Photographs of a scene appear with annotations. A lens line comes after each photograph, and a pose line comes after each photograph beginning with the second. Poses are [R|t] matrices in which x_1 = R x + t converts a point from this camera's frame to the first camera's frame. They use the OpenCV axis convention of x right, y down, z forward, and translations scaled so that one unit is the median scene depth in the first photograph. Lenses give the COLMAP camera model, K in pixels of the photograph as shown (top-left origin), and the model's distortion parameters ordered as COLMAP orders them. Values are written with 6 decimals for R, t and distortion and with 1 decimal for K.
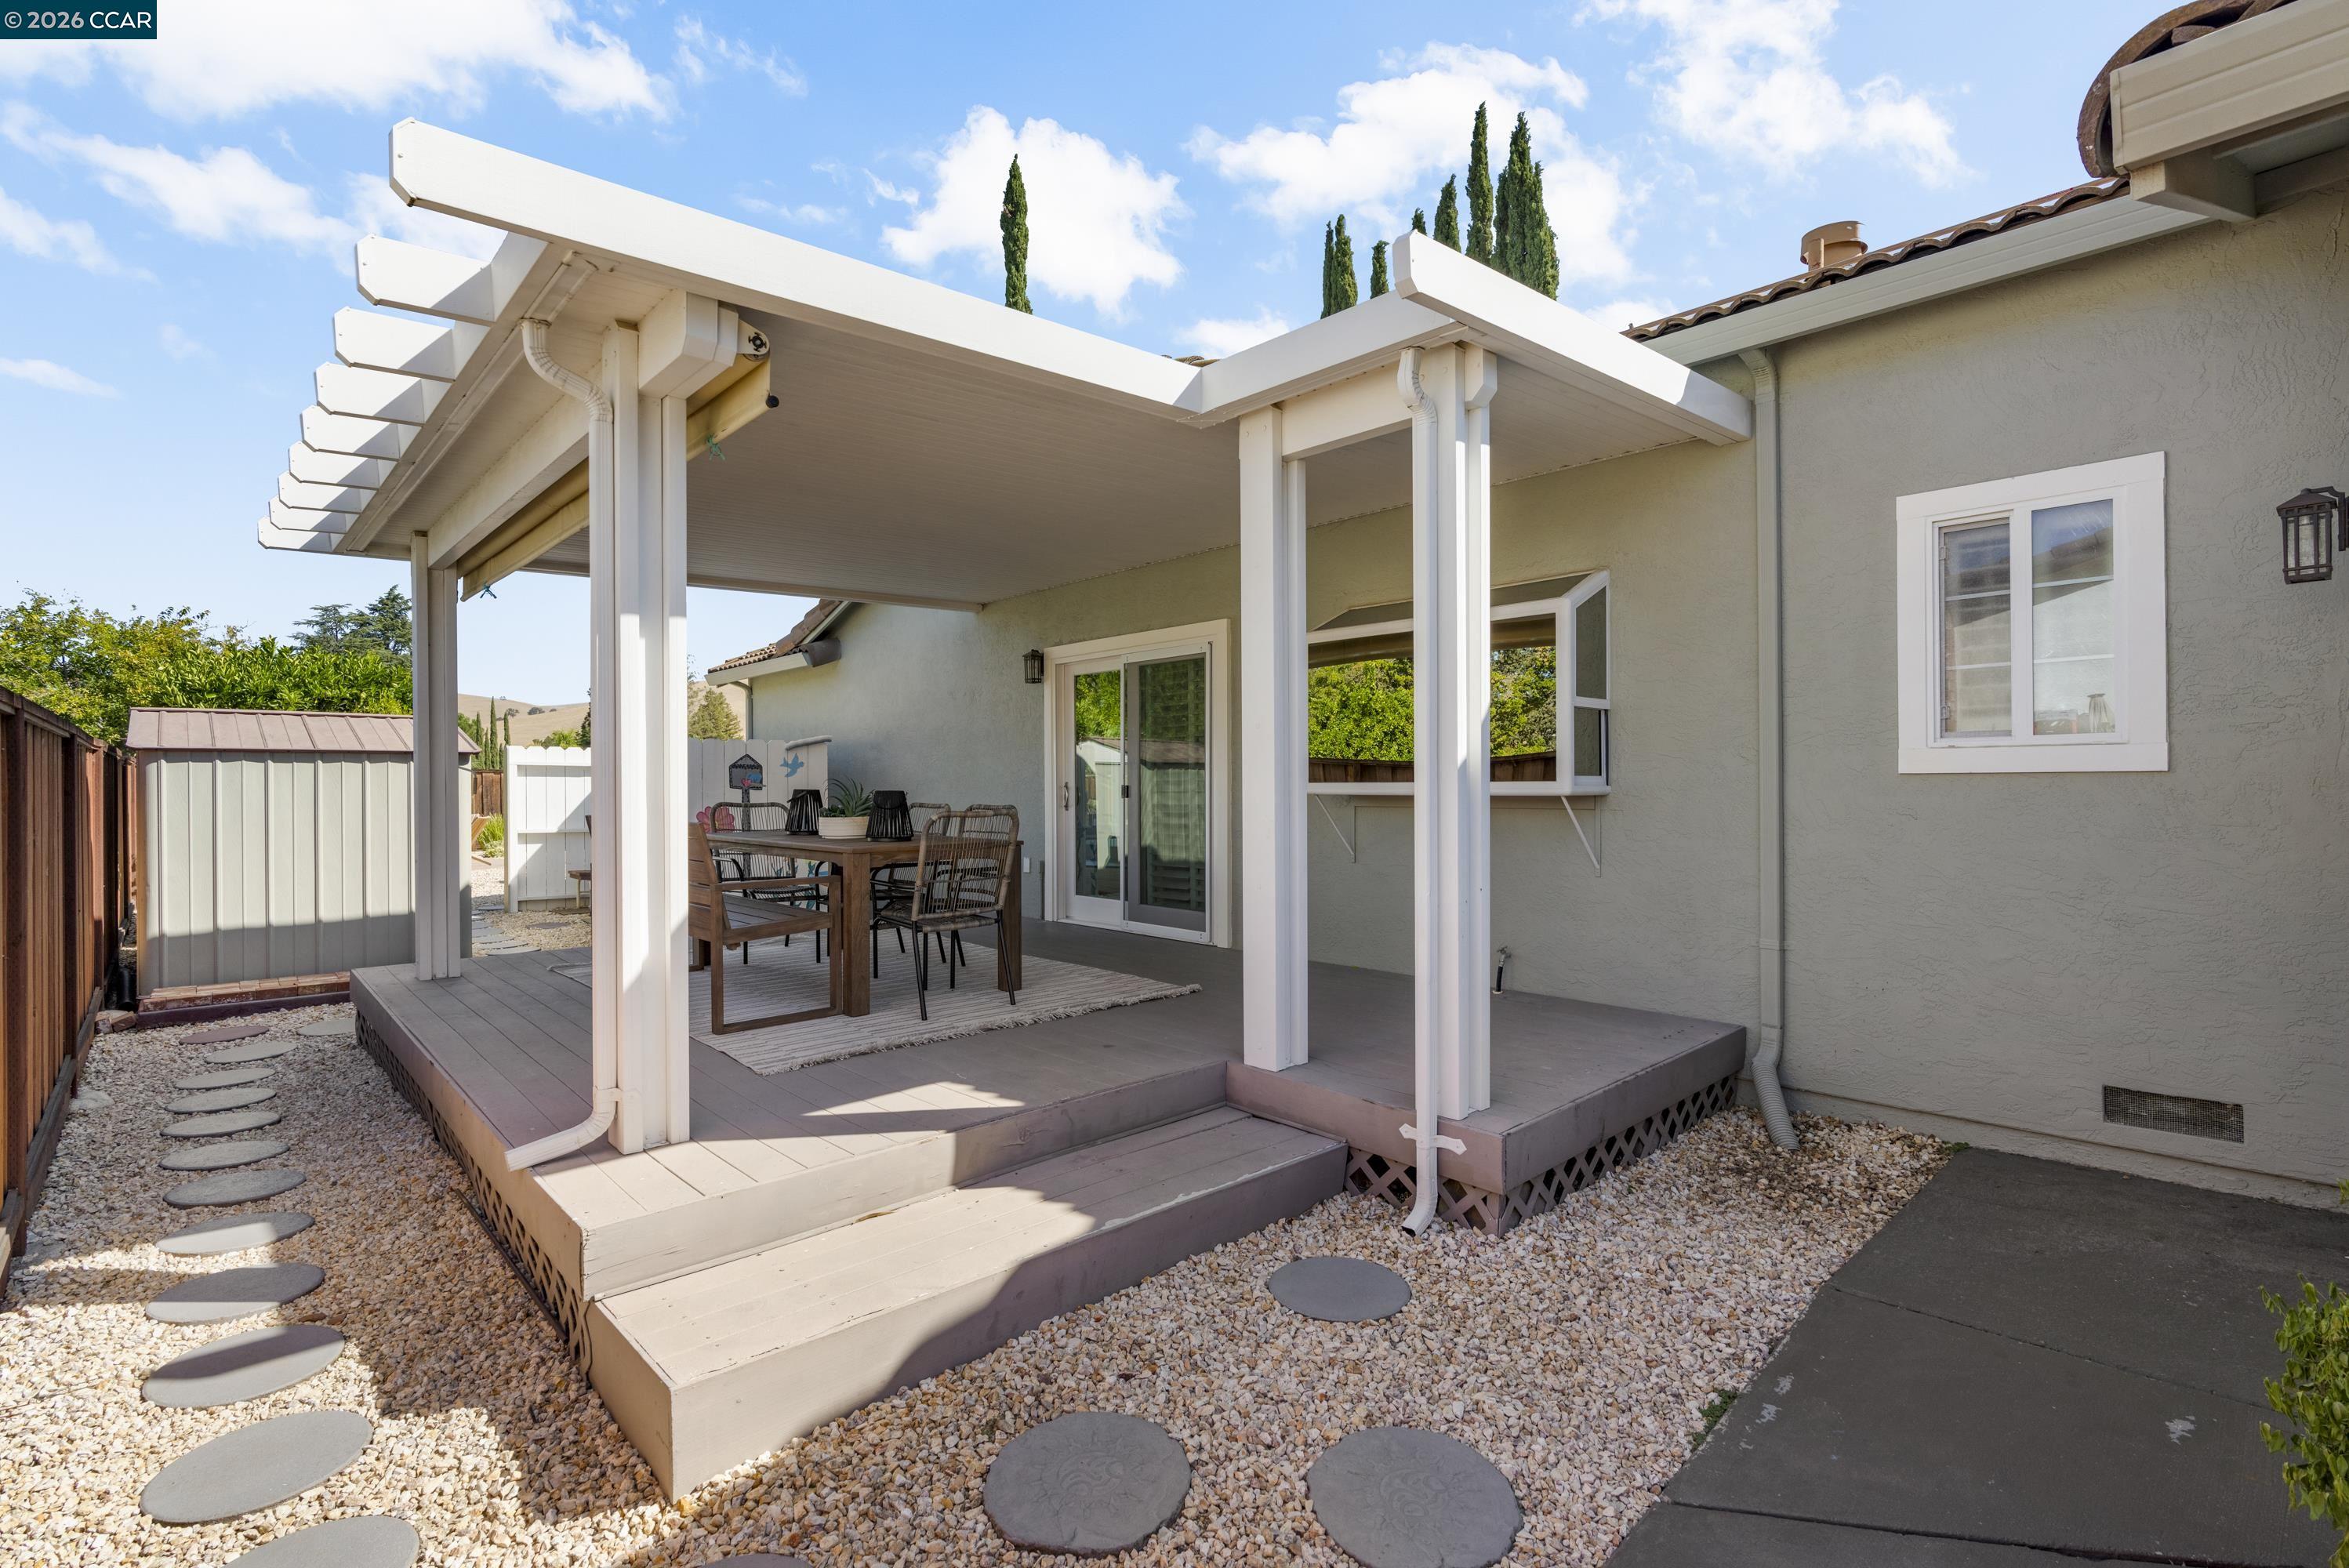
lens RADIAL K [[1058.4, 0, 1182.7], [0, 1058.4, 783.6], [0, 0, 1]] dist [0.003805, 0.000338]
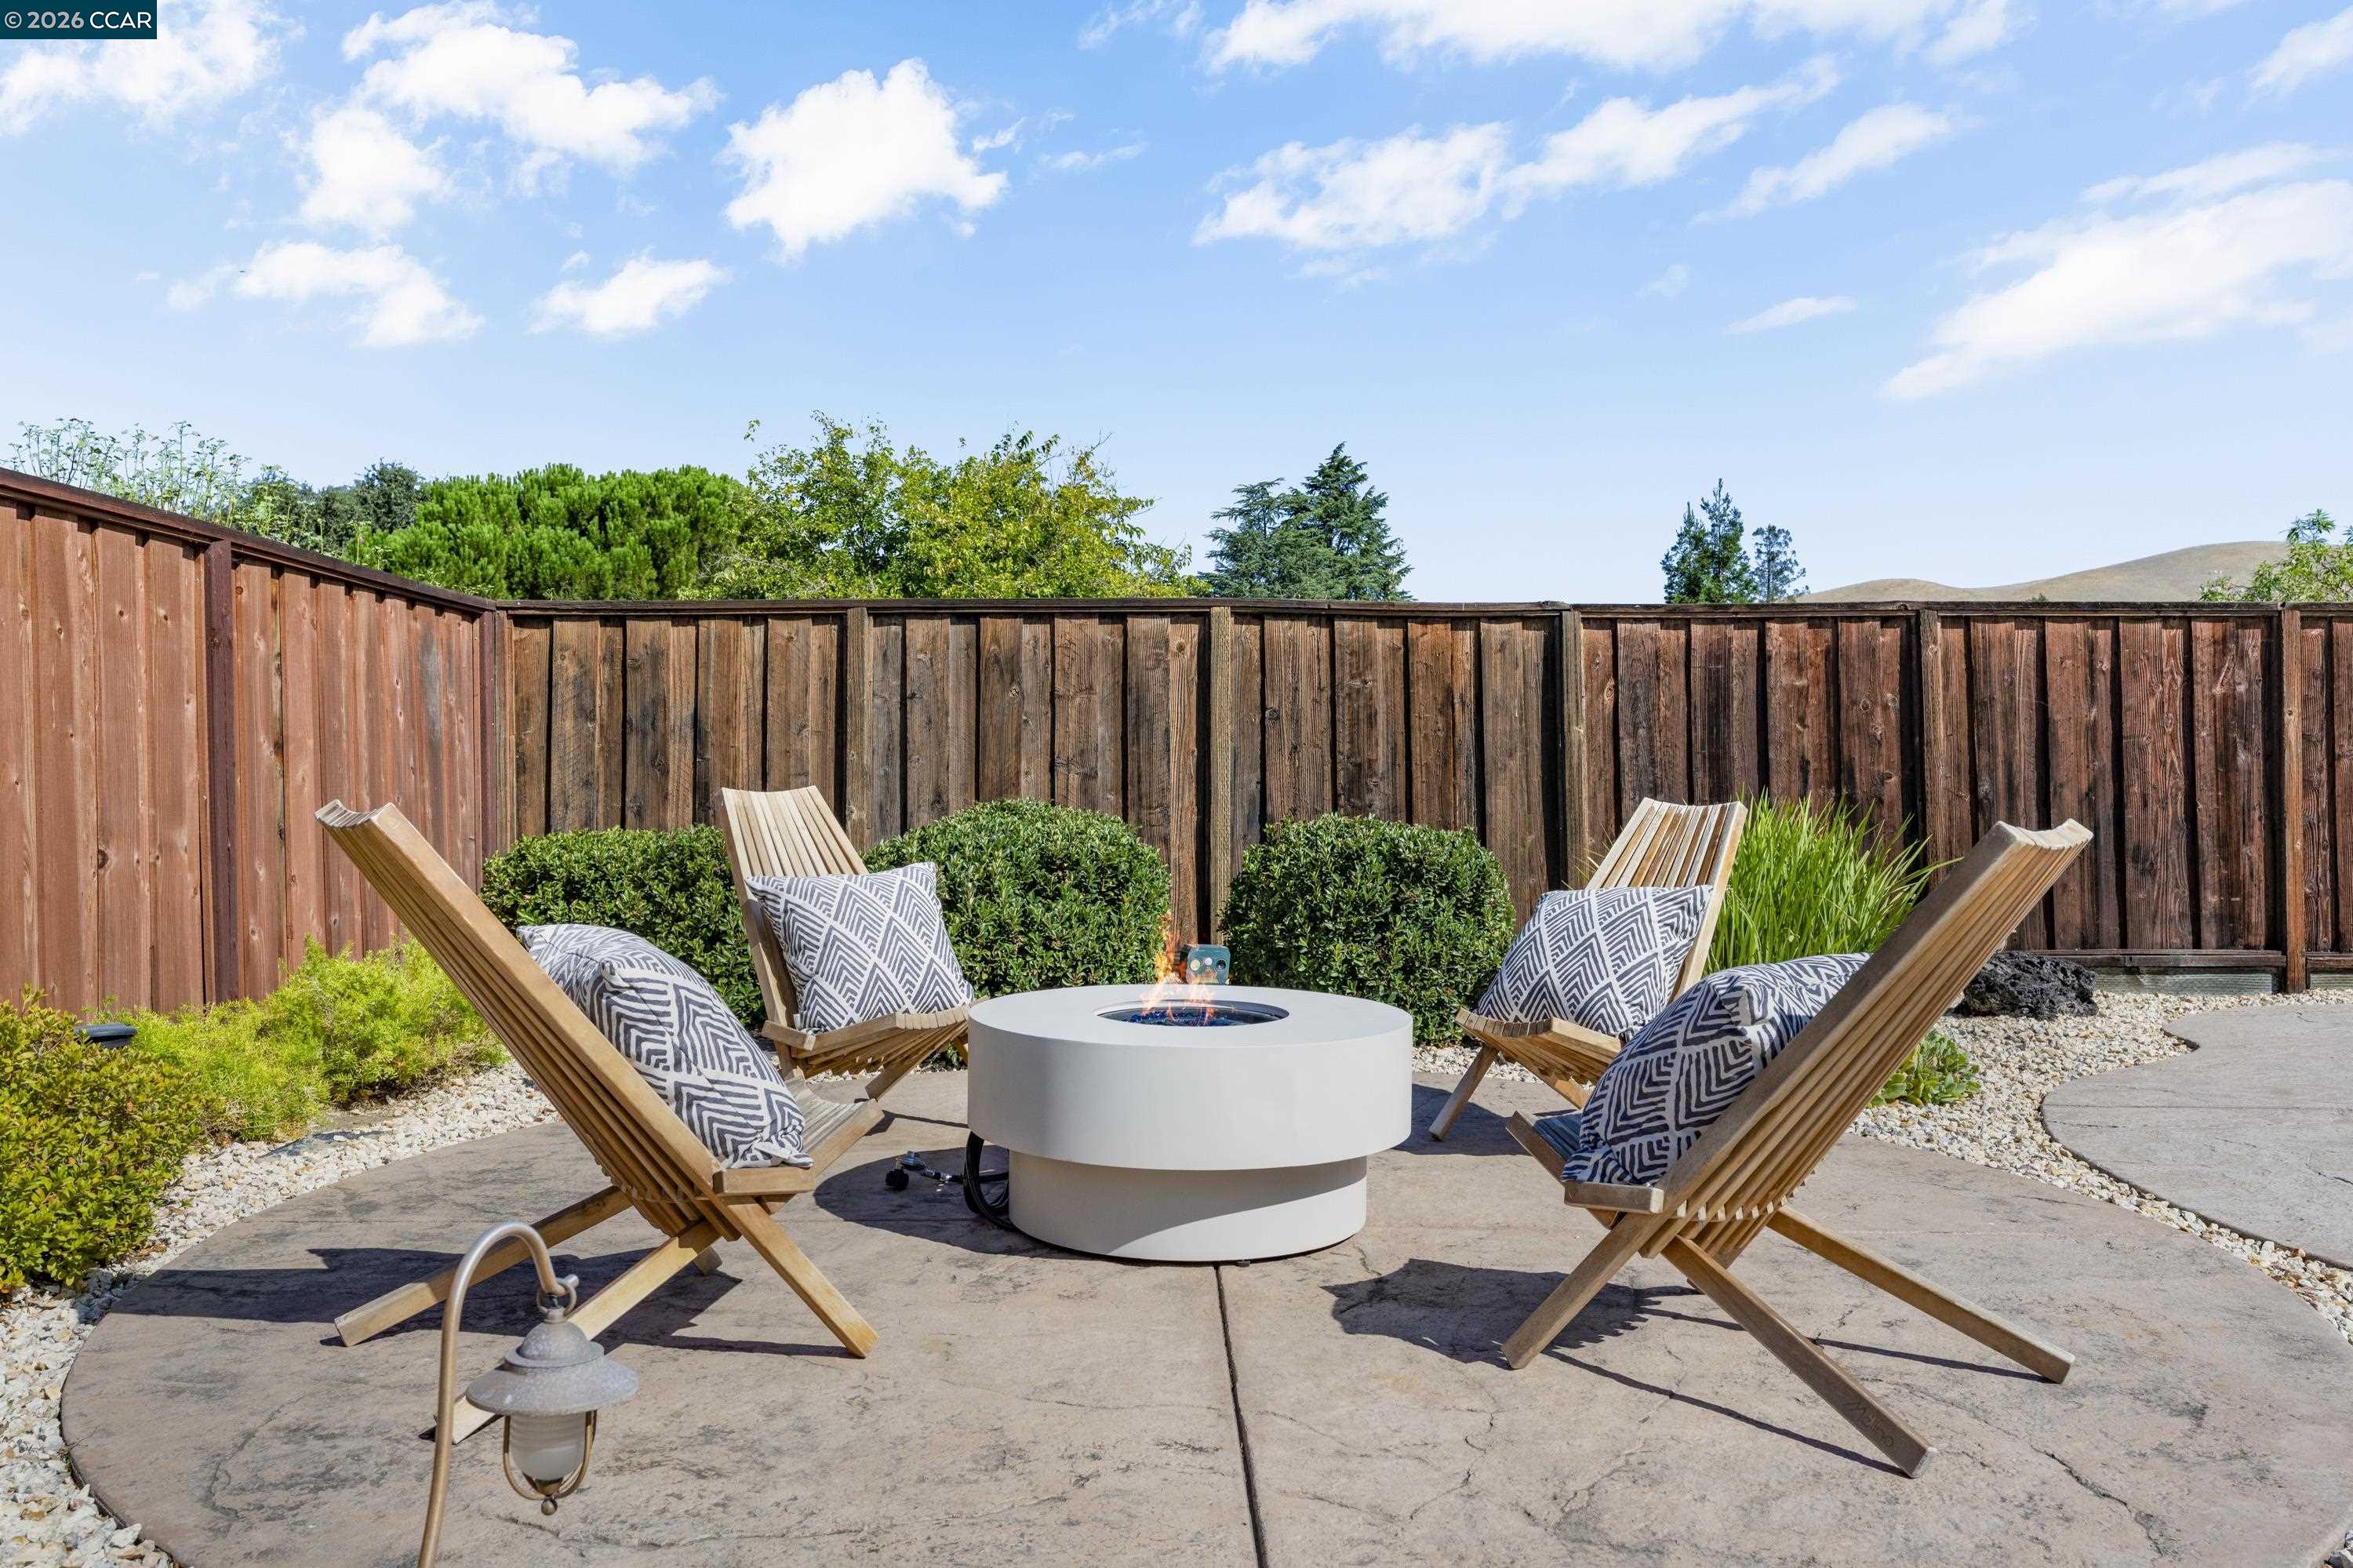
lens RADIAL K [[1812.1, 0, 1176.8], [0, 1812.1, 780.1], [0, 0, 1]] dist [0.002104, 0.000069]
pose [[0.744469, 0.003373, -0.667649, -0.253081], [-0.001260, 0.999993, 0.003647, 0.010583], [0.667656, -0.001874, 0.744467, 0.352951]]
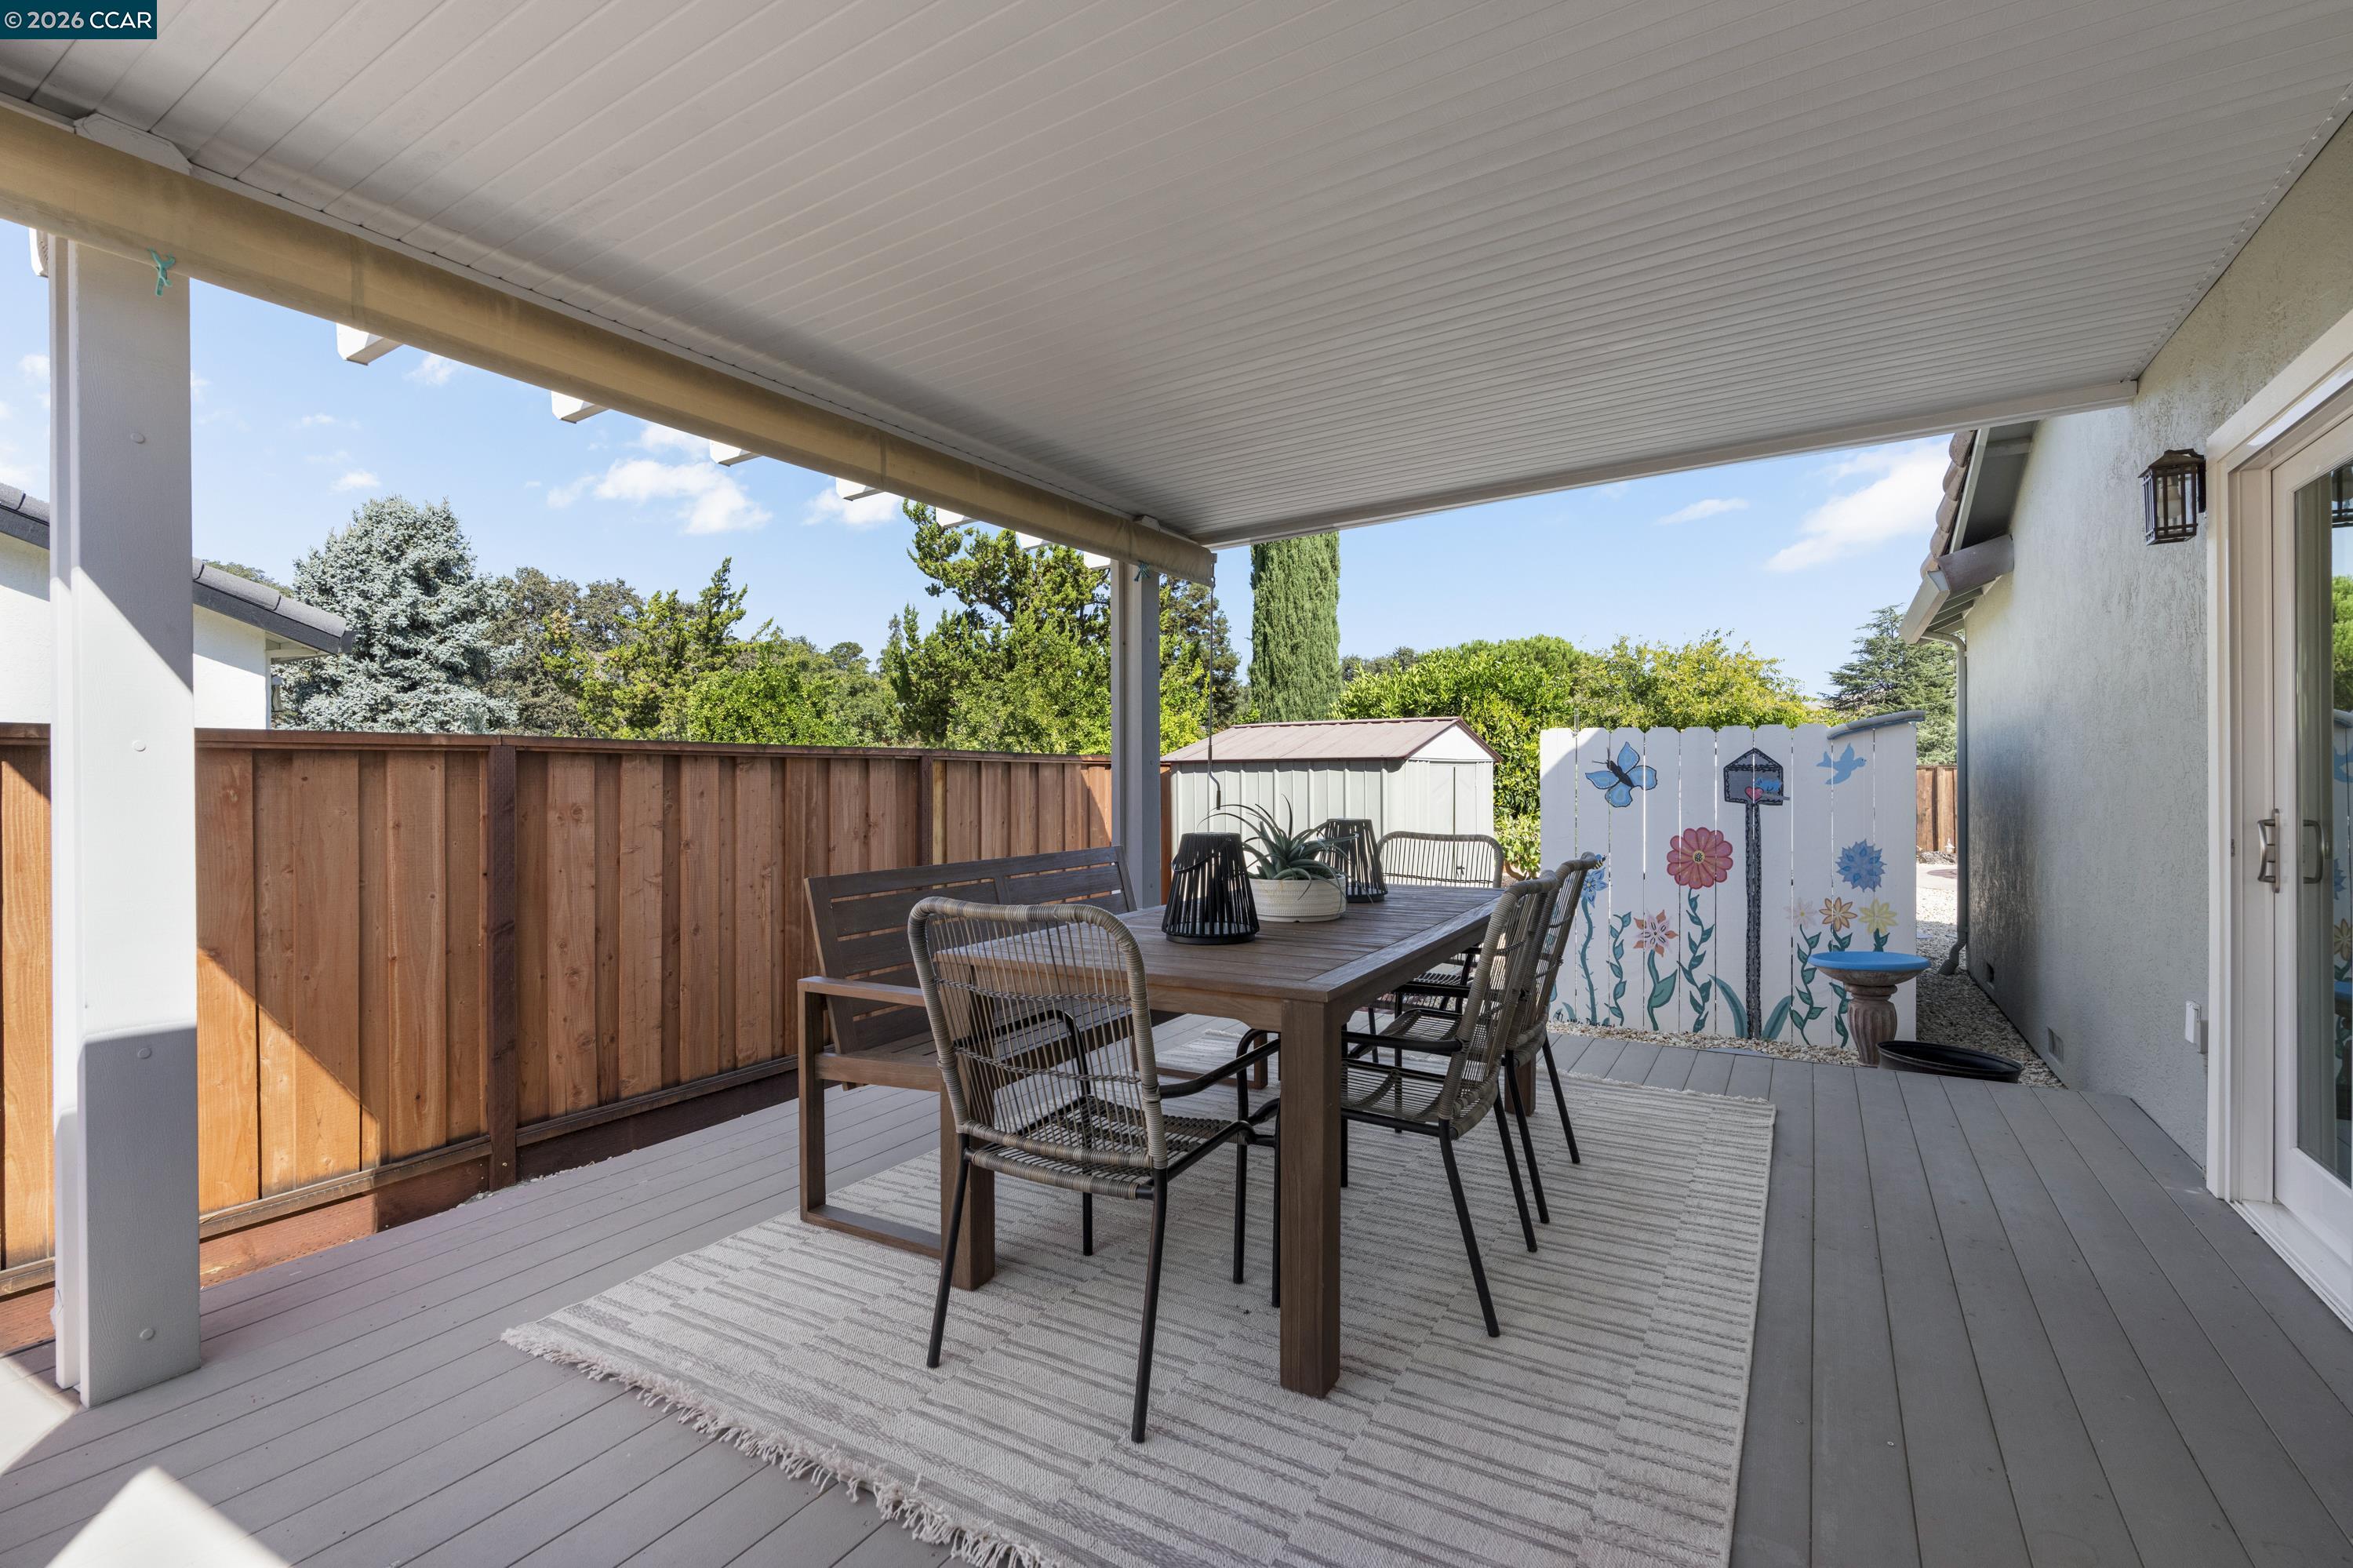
lens RADIAL K [[1060.3, 0, 1175.4], [0, 1060.3, 785.8], [0, 0, 1]] dist [0.003805, 0.000338]
pose [[0.265641, 0.007730, -0.964041, 0.023073], [-0.000778, 0.999969, 0.007803, -0.002420], [0.964072, -0.001322, 0.265639, 0.120509]]
